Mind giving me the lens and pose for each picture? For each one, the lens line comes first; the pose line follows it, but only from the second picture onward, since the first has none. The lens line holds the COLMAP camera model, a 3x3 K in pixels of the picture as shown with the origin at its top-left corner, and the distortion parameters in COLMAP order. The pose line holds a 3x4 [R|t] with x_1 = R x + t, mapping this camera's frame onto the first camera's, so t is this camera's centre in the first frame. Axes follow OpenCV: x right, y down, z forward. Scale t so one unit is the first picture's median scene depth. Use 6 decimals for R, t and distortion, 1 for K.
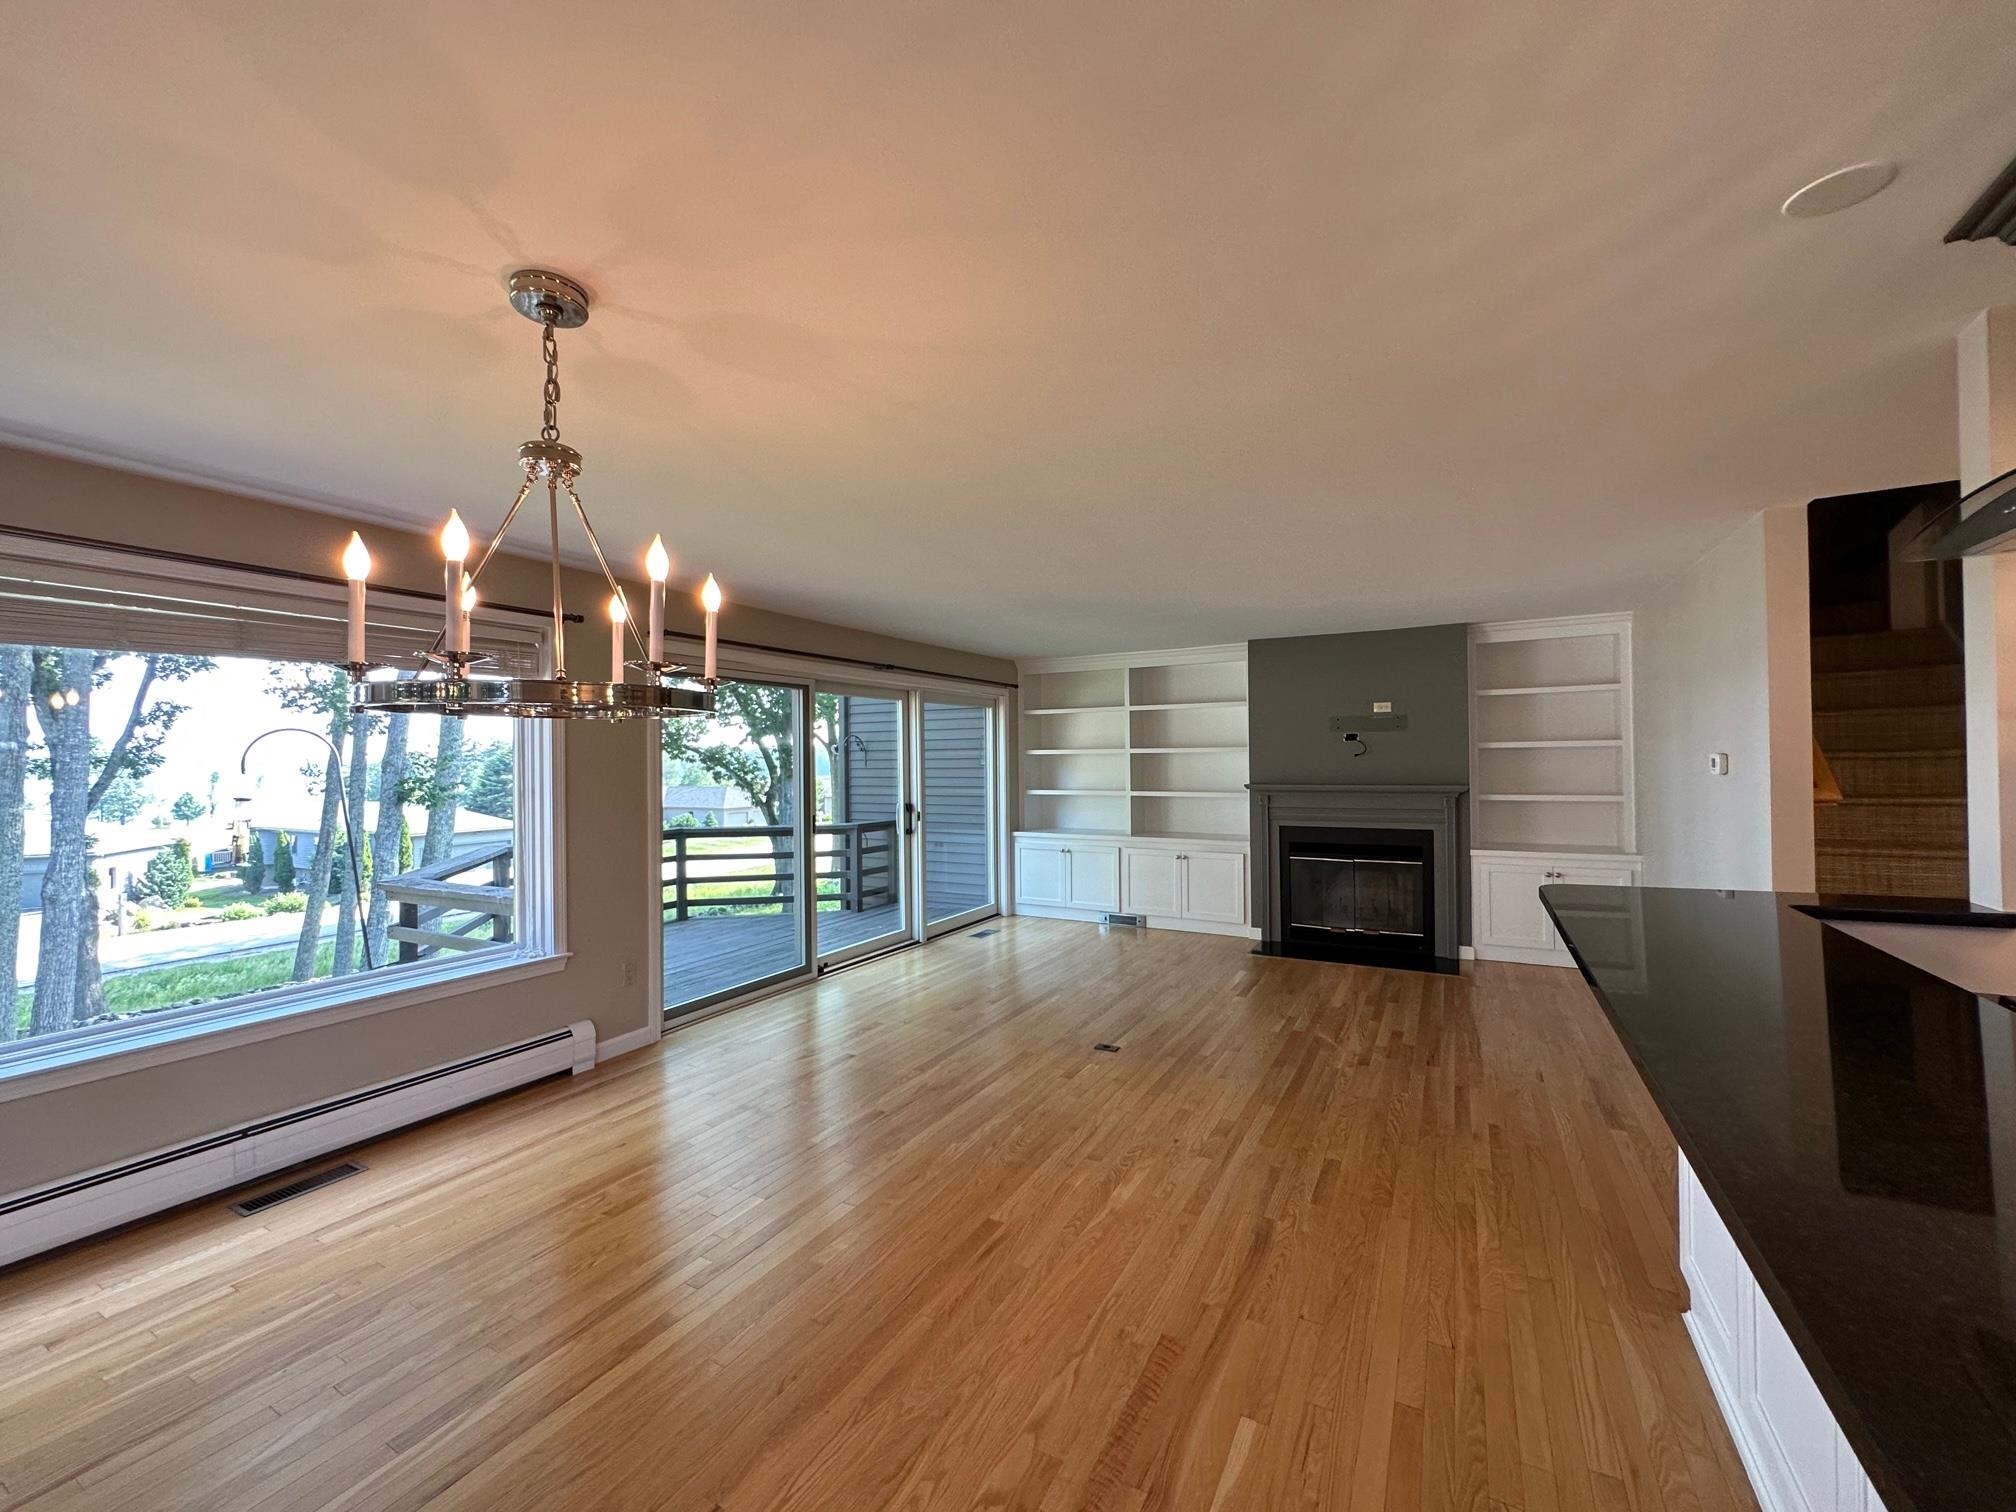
lens RADIAL K [[806.8, 0, 1008.0], [0, 806.8, 756.0], [0, 0, 1]] dist [-0.006846, -0.000011]
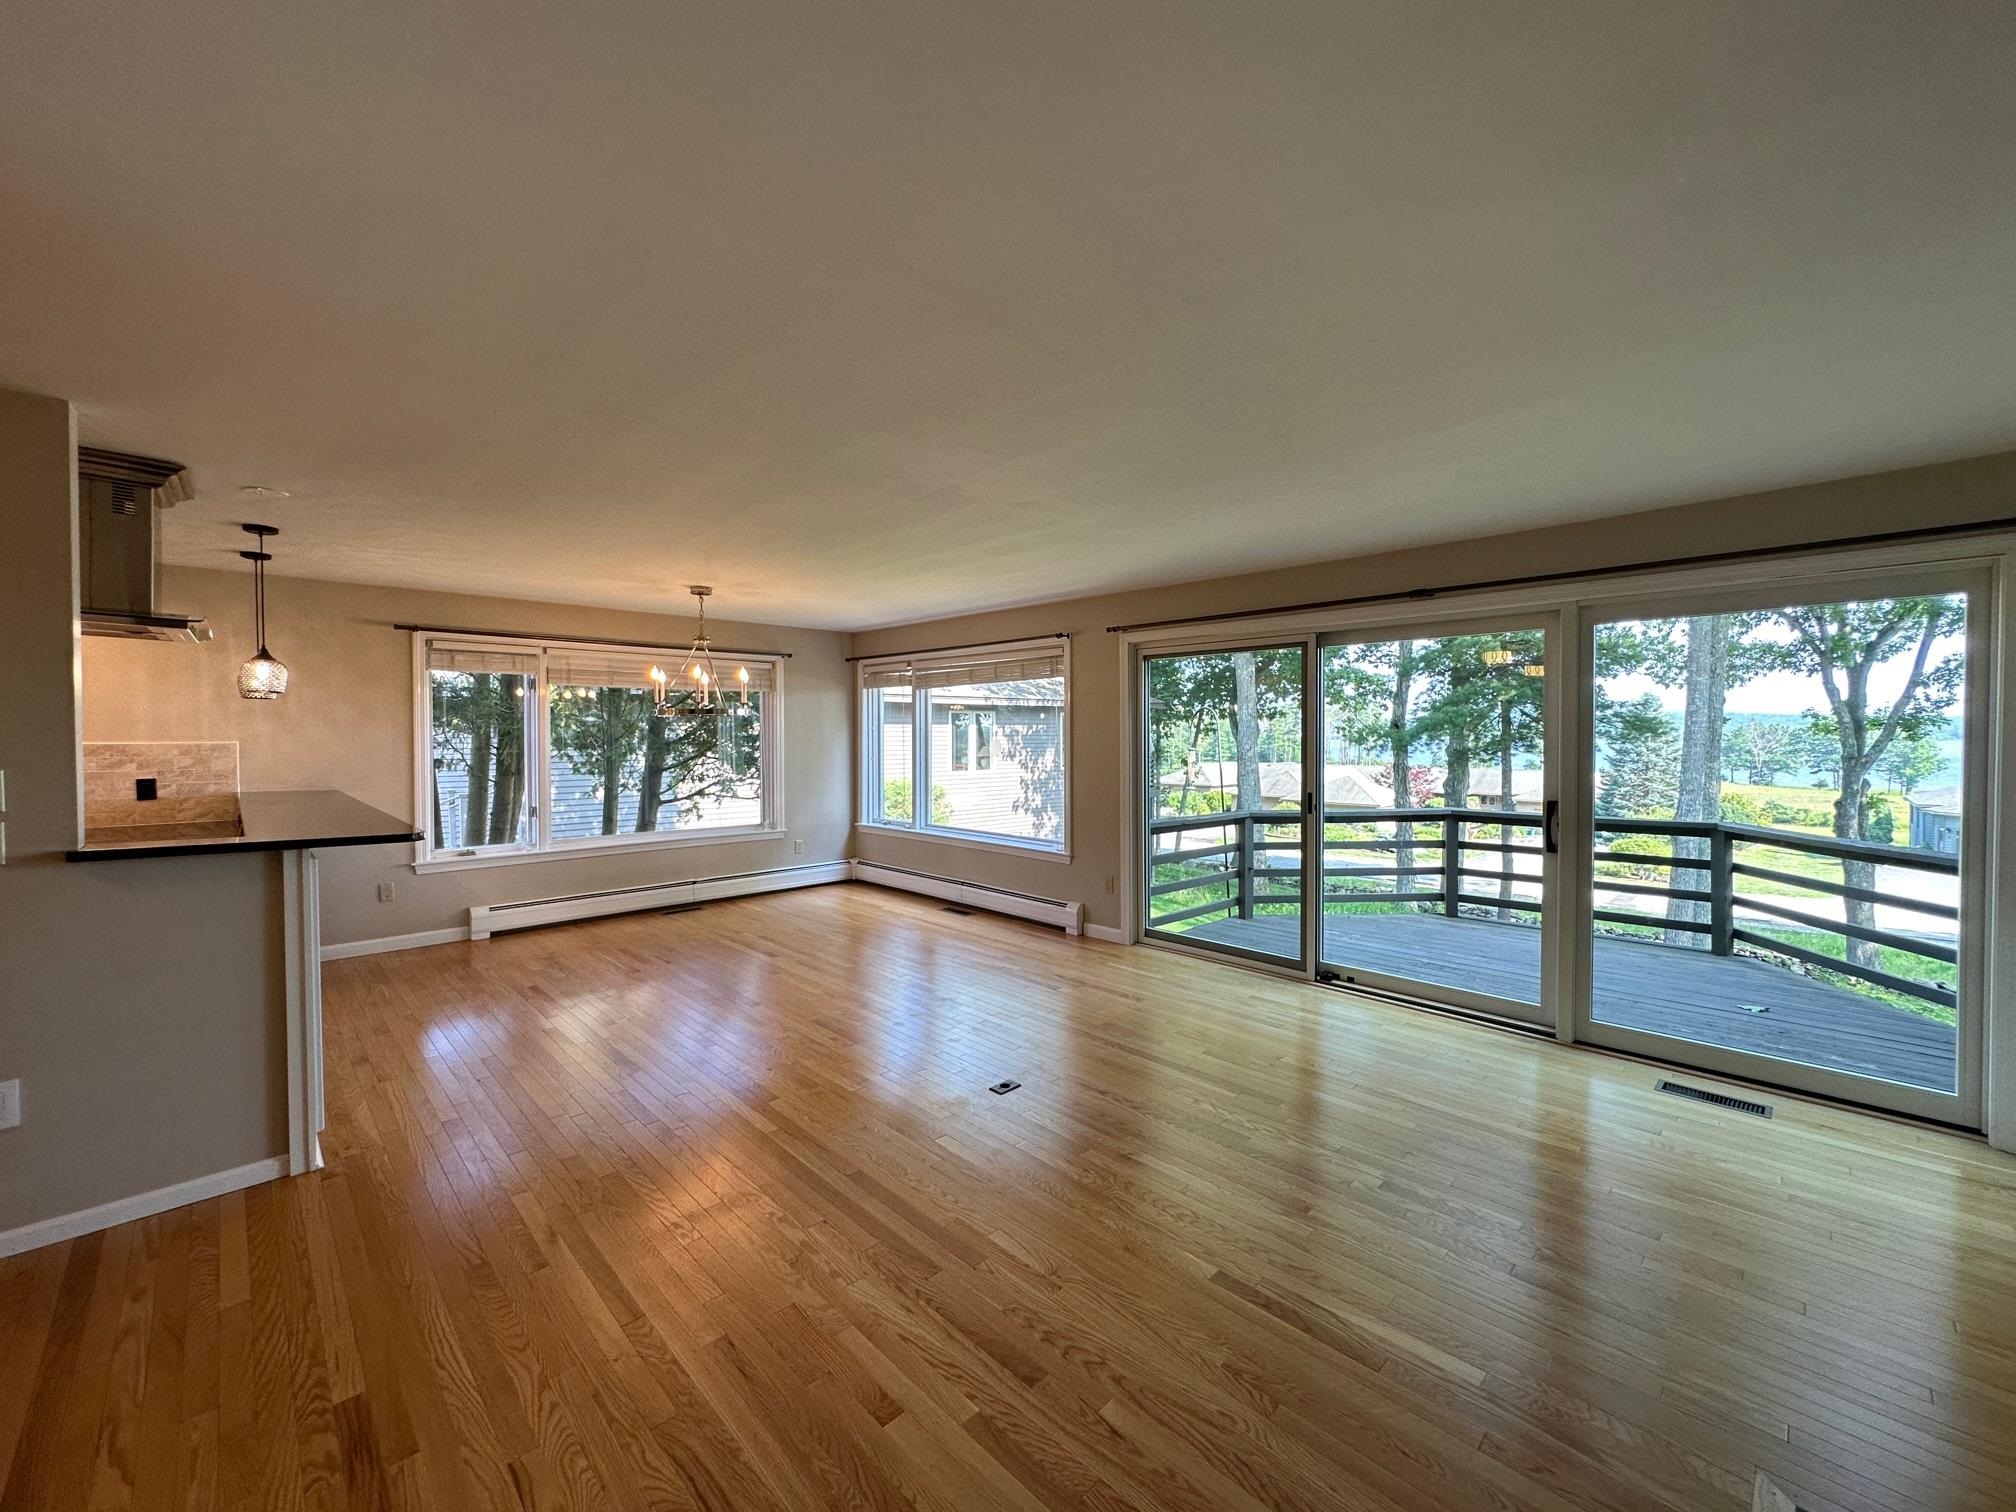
lens RADIAL K [[803.8, 0, 1008.0], [0, 803.8, 756.0], [0, 0, 1]] dist [0.000369, 0.000059]
pose [[-0.279546, 0.040902, -0.959261, 0.618154], [0.006944, 0.999152, 0.040579, -0.003130], [0.960107, 0.004682, -0.279593, 0.856752]]
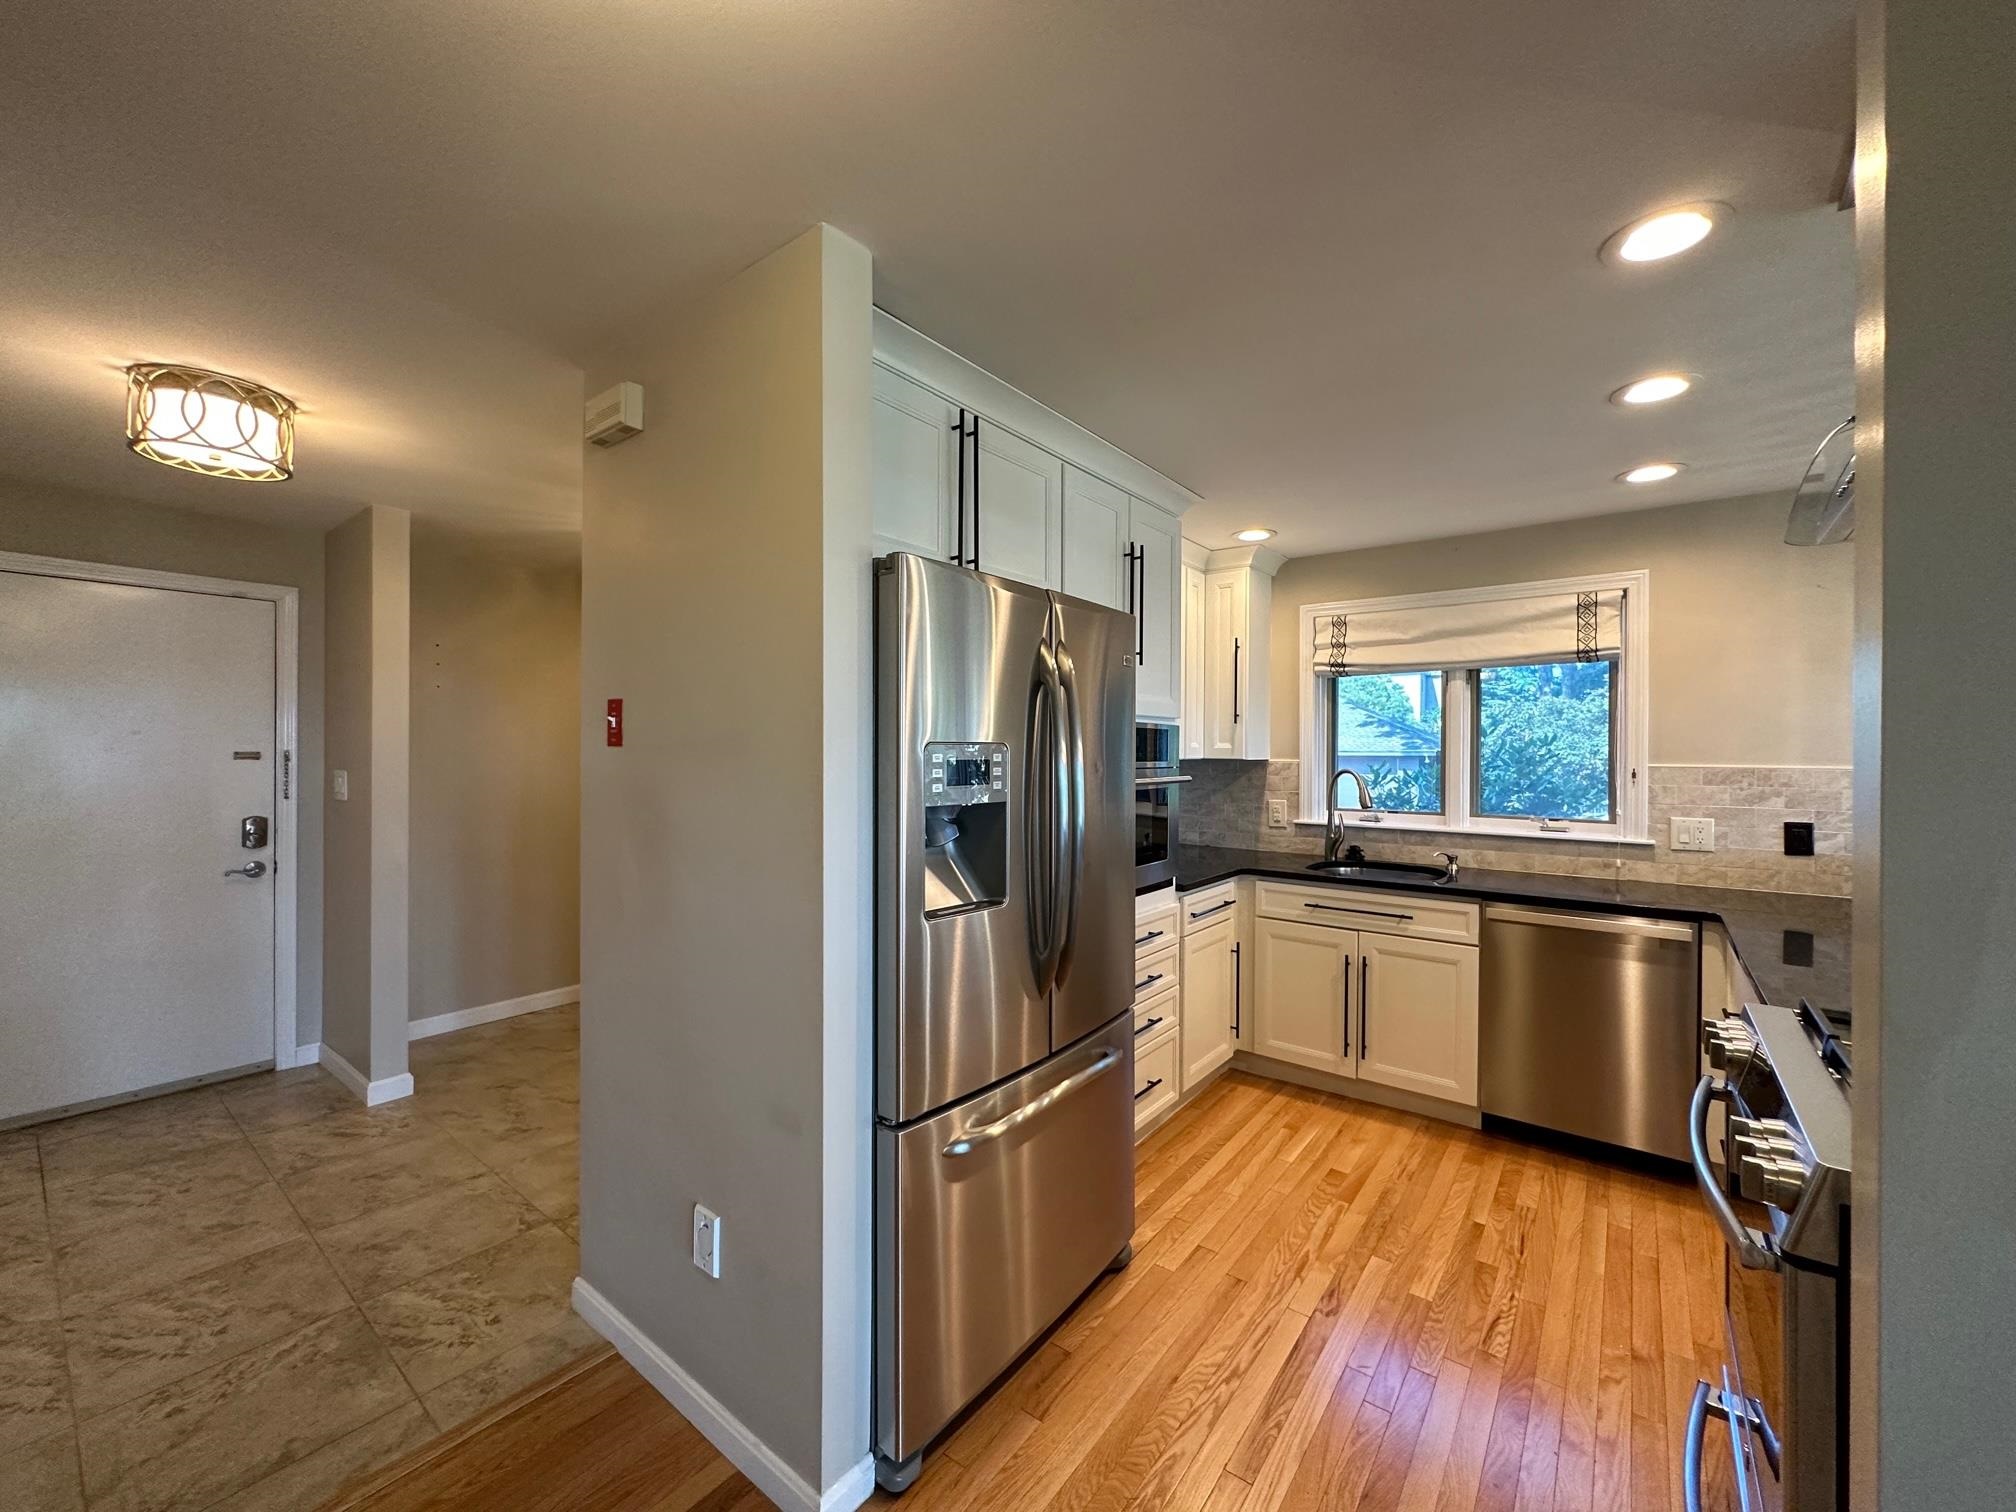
lens RADIAL K [[806.8, 0, 1008.0], [0, 806.8, 756.0], [0, 0, 1]] dist [-0.006846, -0.000011]
pose [[-0.988752, 0.005465, 0.149467, 0.541724], [0.005350, 0.999985, -0.001175, 0.000077], [-0.149471, -0.000362, -0.988766, 0.507705]]
